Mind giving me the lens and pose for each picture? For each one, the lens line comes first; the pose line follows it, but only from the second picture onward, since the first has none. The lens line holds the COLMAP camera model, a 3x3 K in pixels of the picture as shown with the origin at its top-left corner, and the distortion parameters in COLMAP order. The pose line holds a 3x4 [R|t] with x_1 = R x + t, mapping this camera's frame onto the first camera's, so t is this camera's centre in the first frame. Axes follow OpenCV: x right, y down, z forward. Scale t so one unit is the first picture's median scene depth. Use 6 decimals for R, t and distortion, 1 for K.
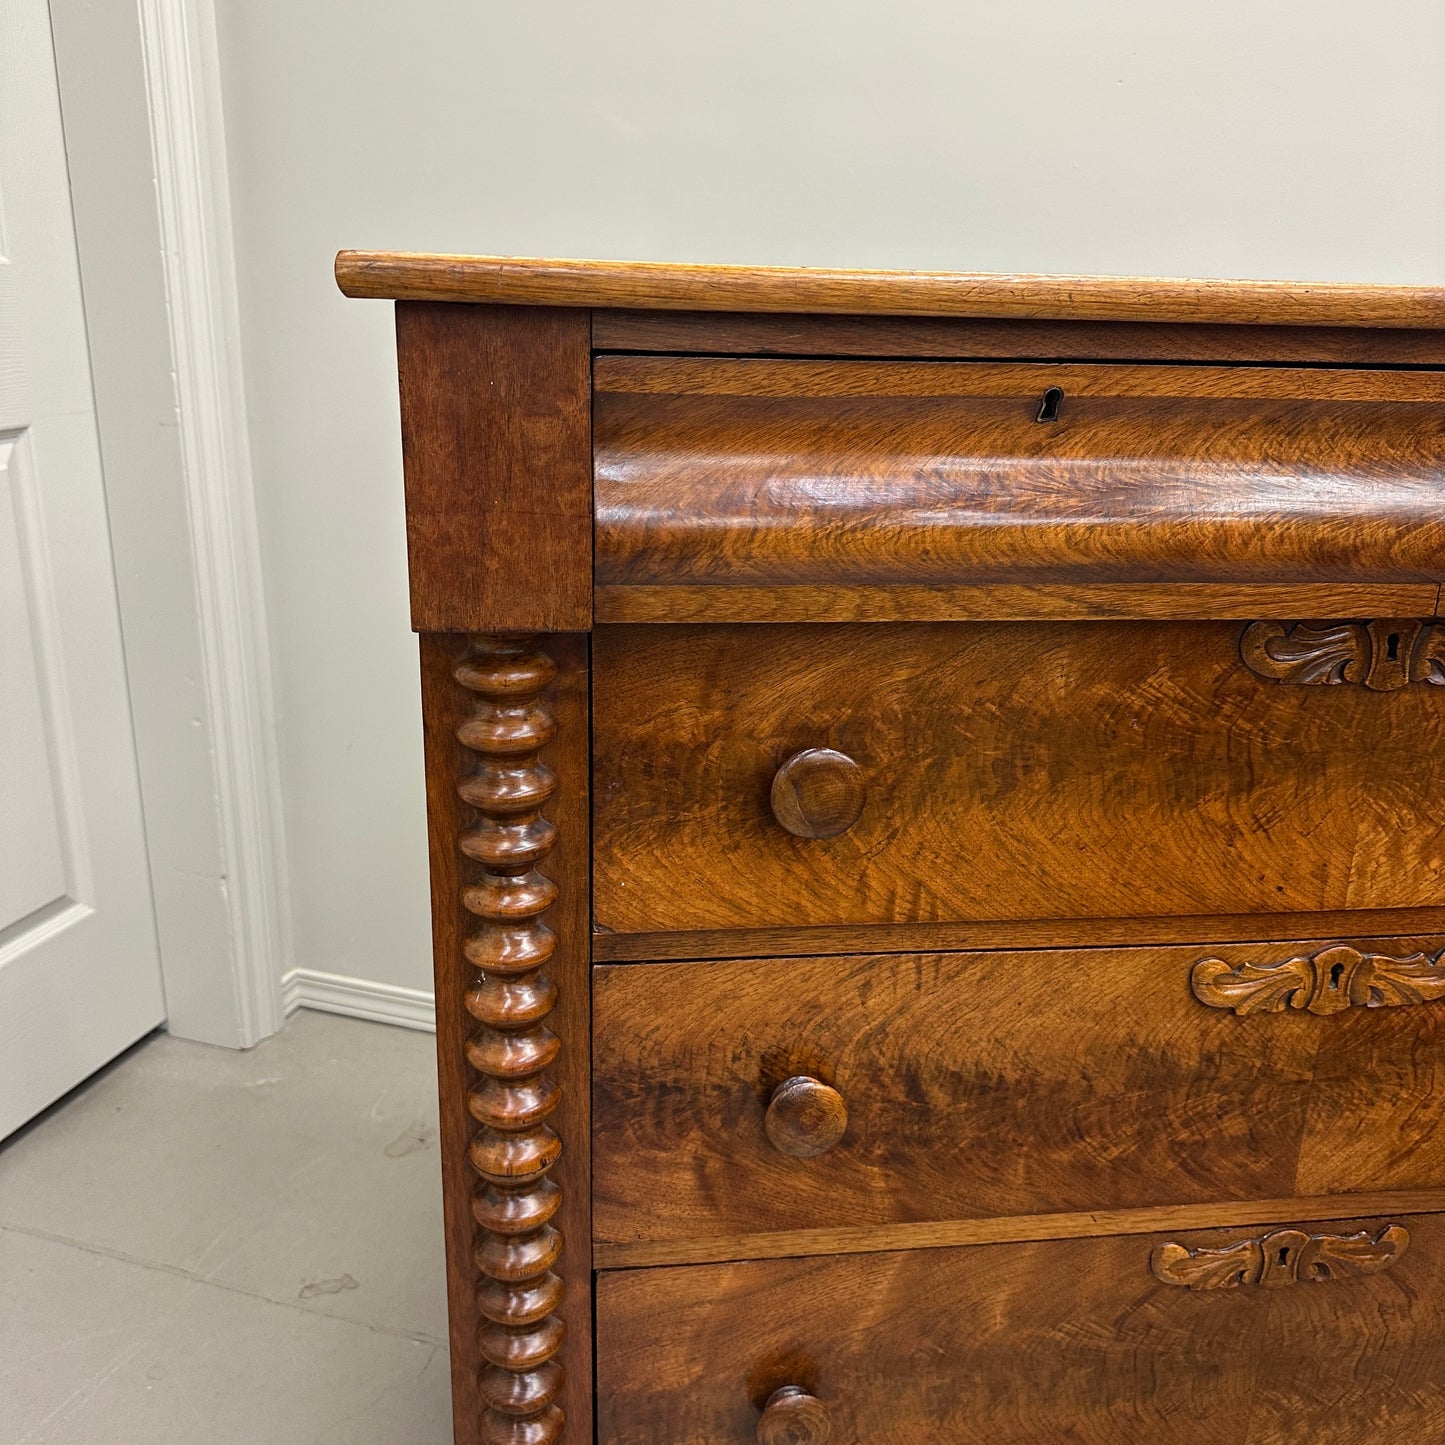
lens RADIAL K [[1341.9, 0, 708.2], [0, 1341.9, 713.5], [0, 0, 1]] dist [0.175095, -0.399848]
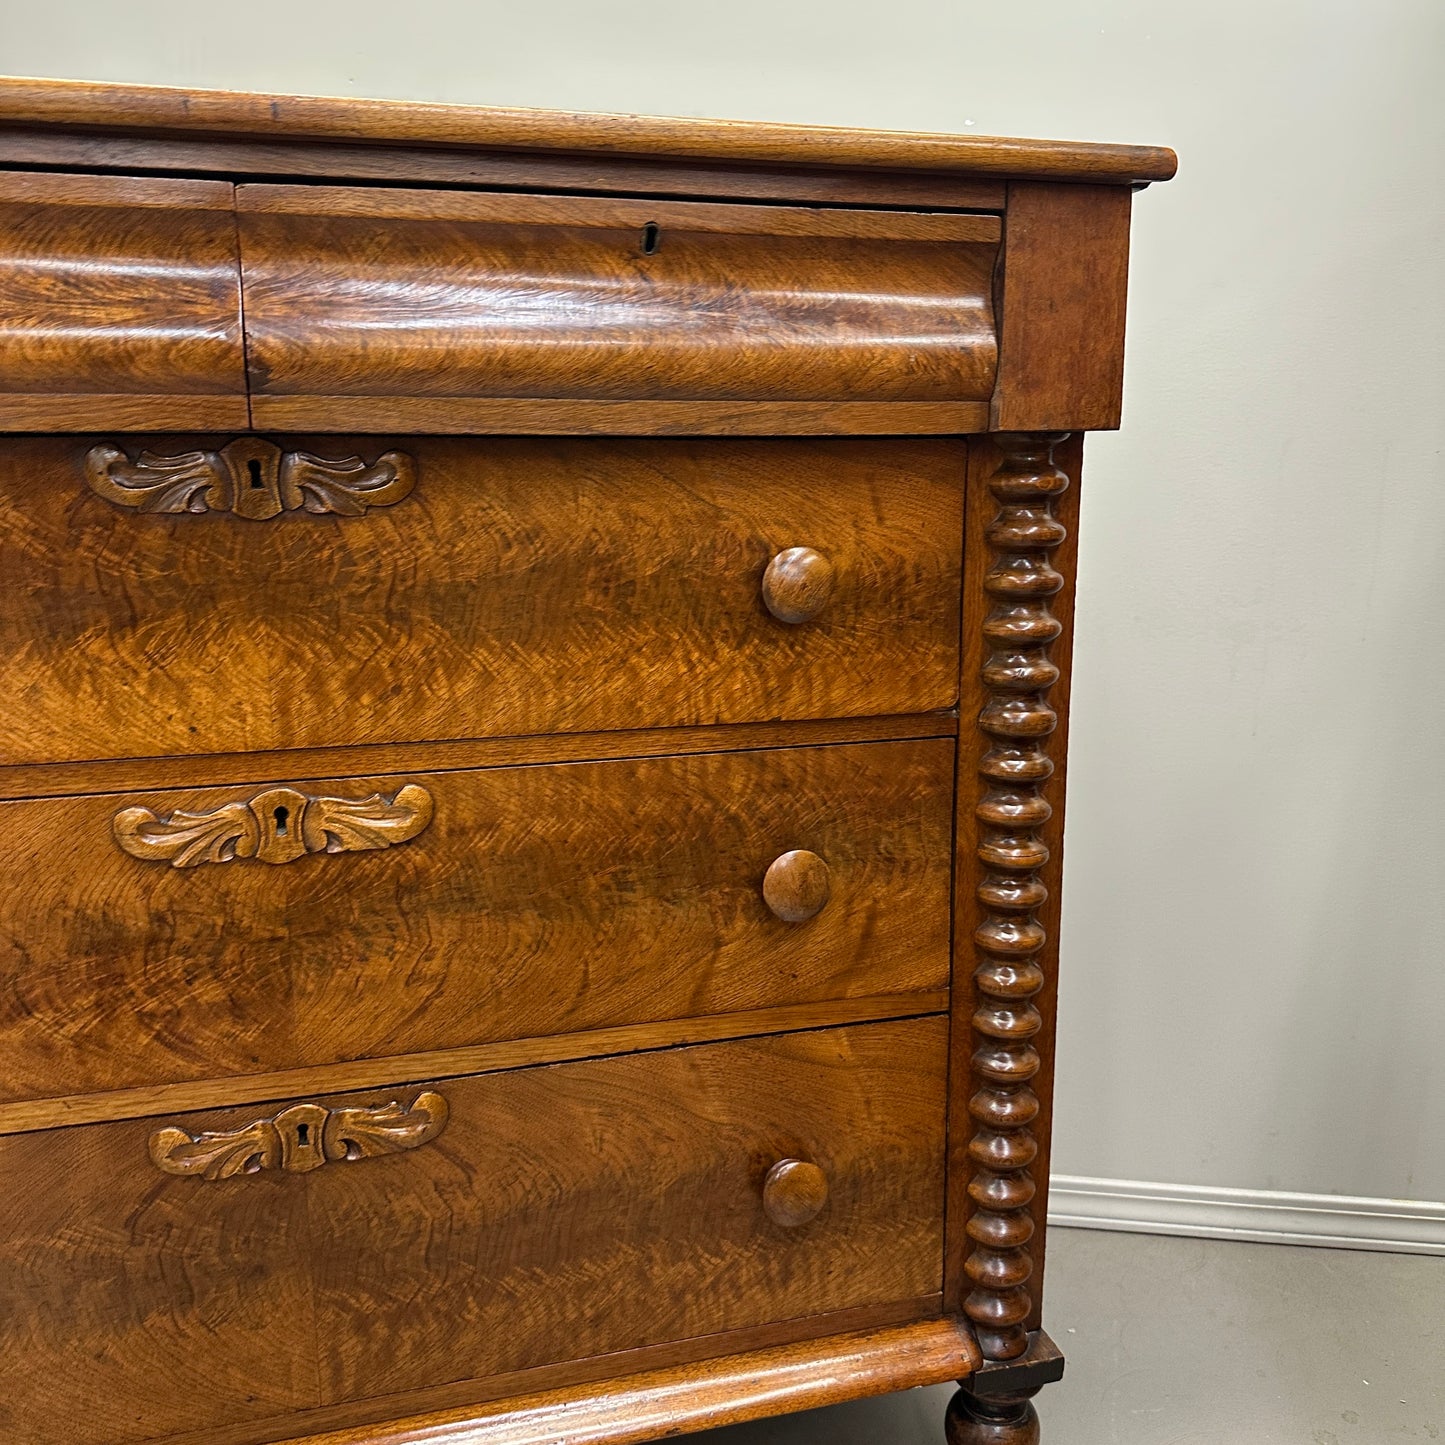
lens RADIAL K [[1339.1, 0, 728.9], [0, 1339.1, 721.0], [0, 0, 1]] dist [0.167721, -0.371287]
pose [[0.987456, -0.055251, 0.147910, 0.671903], [0.070500, 0.992495, -0.099917, 0.254363], [-0.141279, 0.109092, 0.983941, -0.029694]]
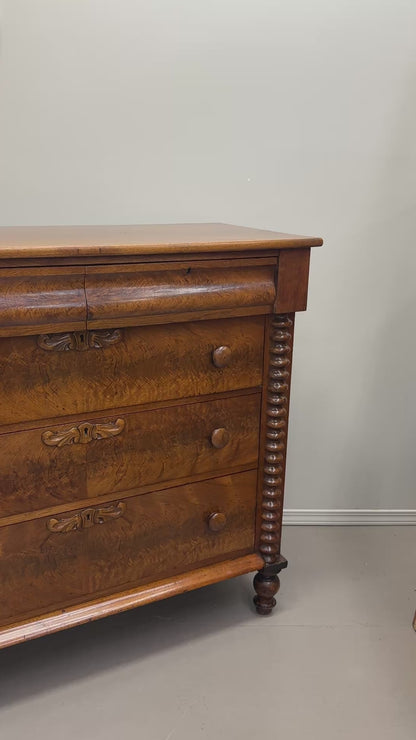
lens RADIAL K [[628.4, 0, 208.0], [0, 628.4, 370.0], [0, 0, 1]] dist [0.163876, -0.323017]
pose [[0.935534, -0.104397, 0.337457, 0.230061], [0.105319, 0.994316, 0.015630, 0.042926], [-0.337170, 0.020918, 0.941211, -0.687865]]
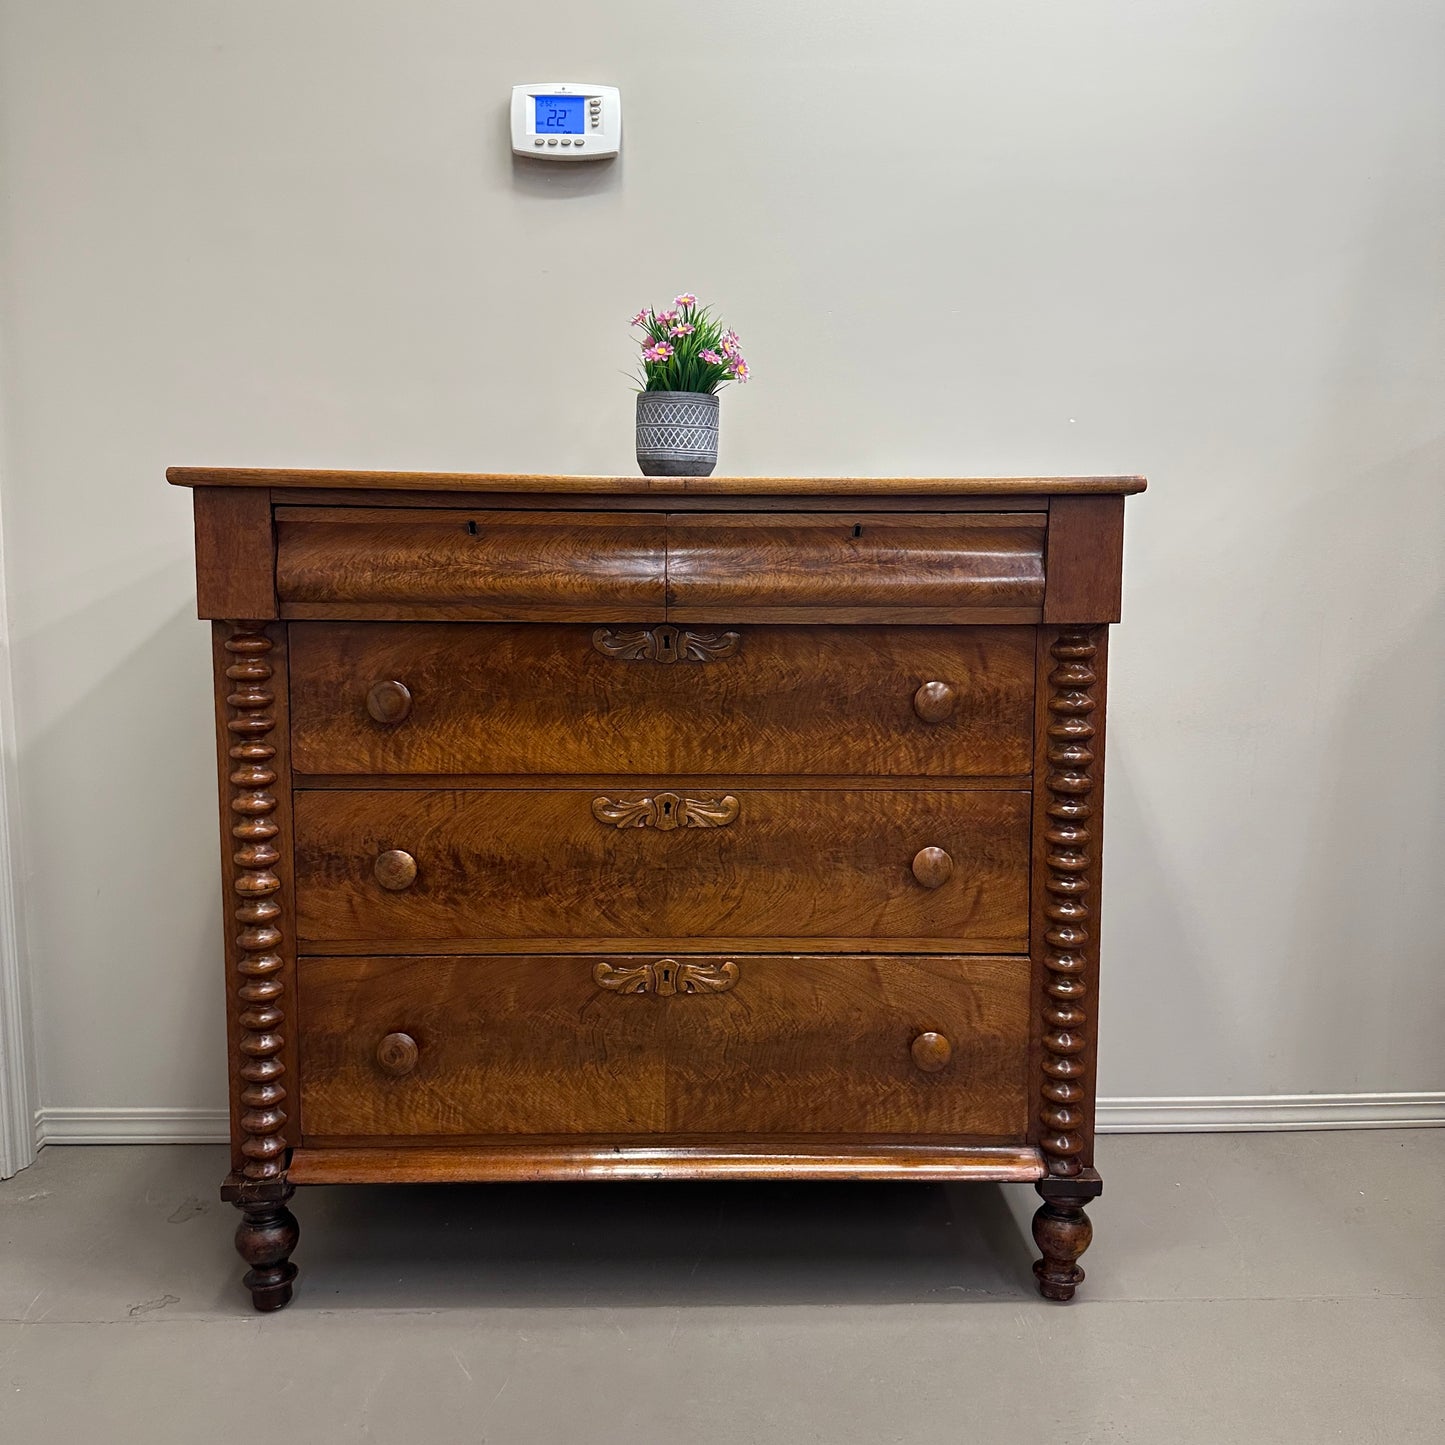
lens RADIAL K [[1403.9, 0, 742.1], [0, 1403.9, 727.5], [0, 0, 1]] dist [0.198821, -0.445849]
pose [[0.994208, -0.005172, -0.107347, 0.835789], [-0.015207, 0.982021, -0.188156, 0.488273], [0.106390, 0.188698, 0.976255, -1.103649]]
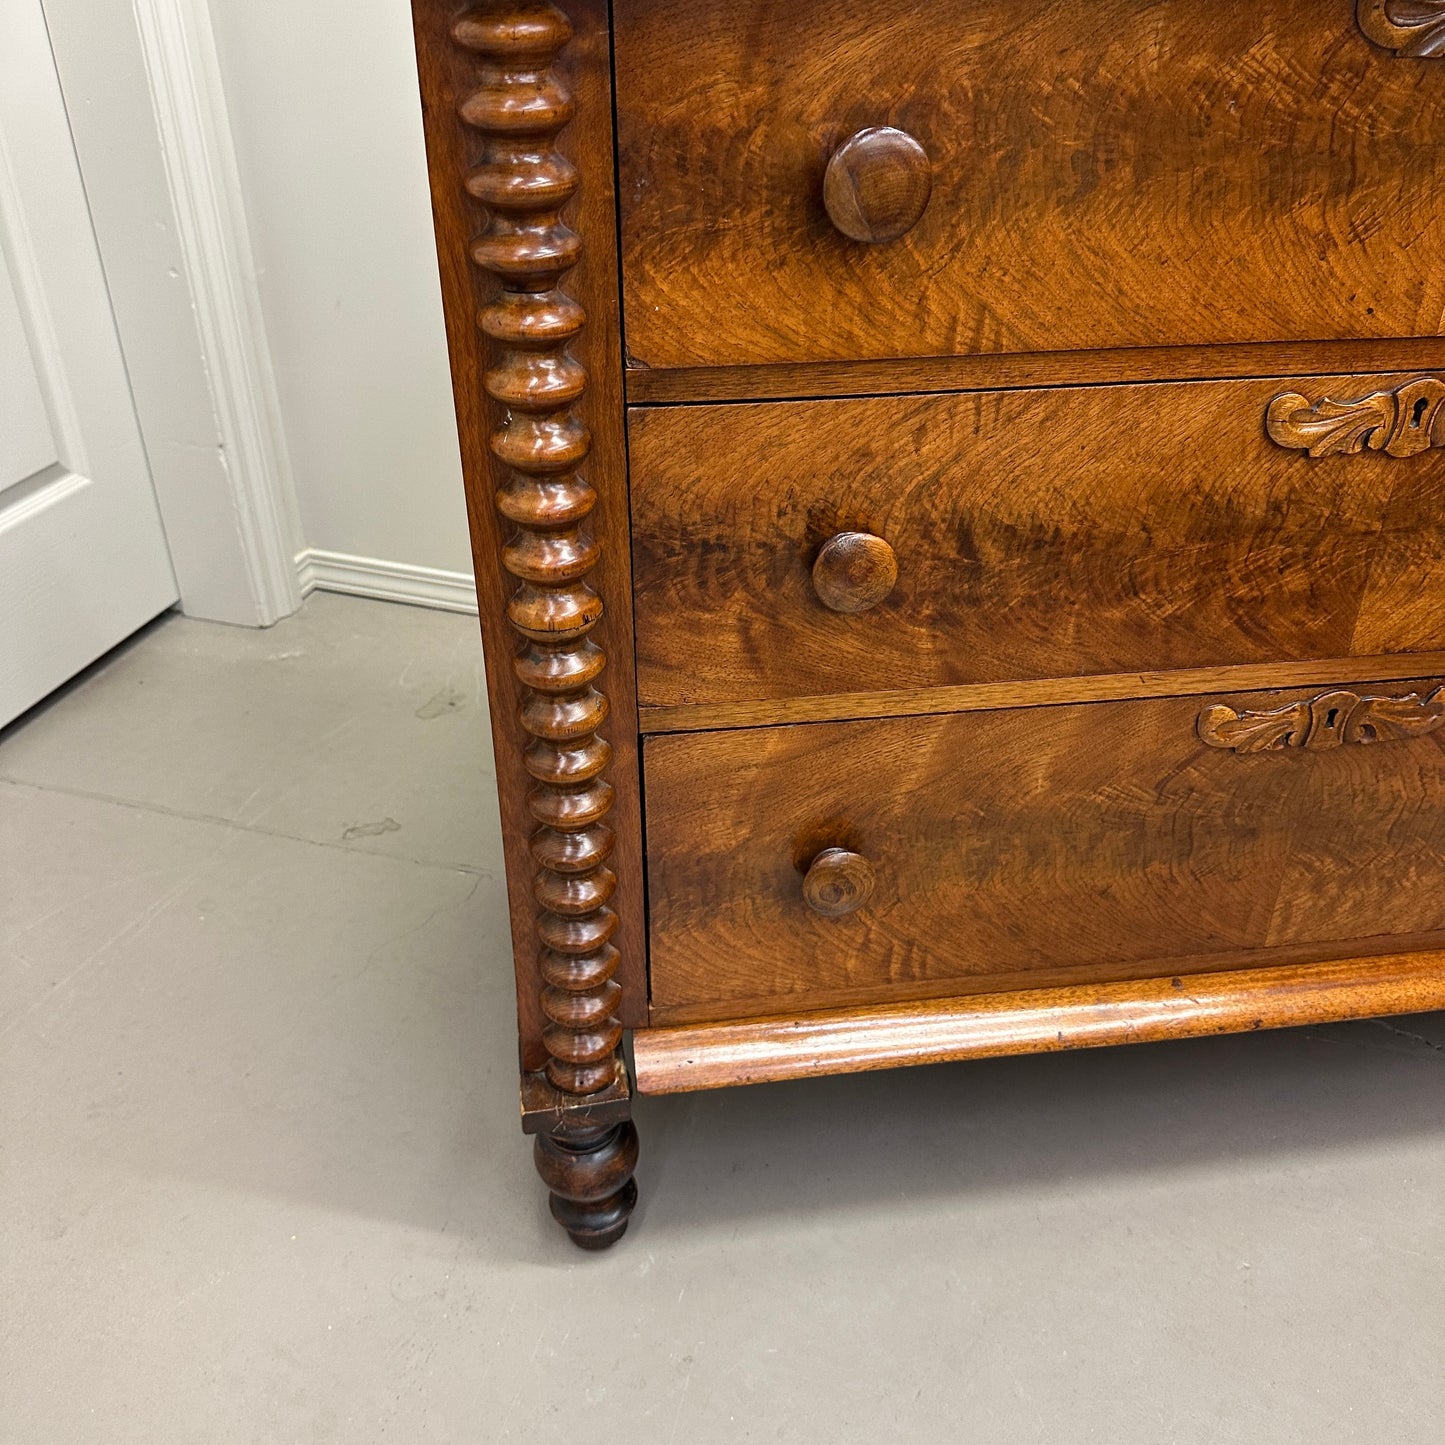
lens RADIAL K [[1353.1, 0, 730.5], [0, 1353.1, 718.8], [0, 0, 1]] dist [0.185071, -0.445057]
pose [[0.999675, -0.023733, 0.009273, -0.027868], [0.020642, 0.967679, 0.251340, 0.155619], [-0.014938, -0.251067, 0.967854, 0.041631]]
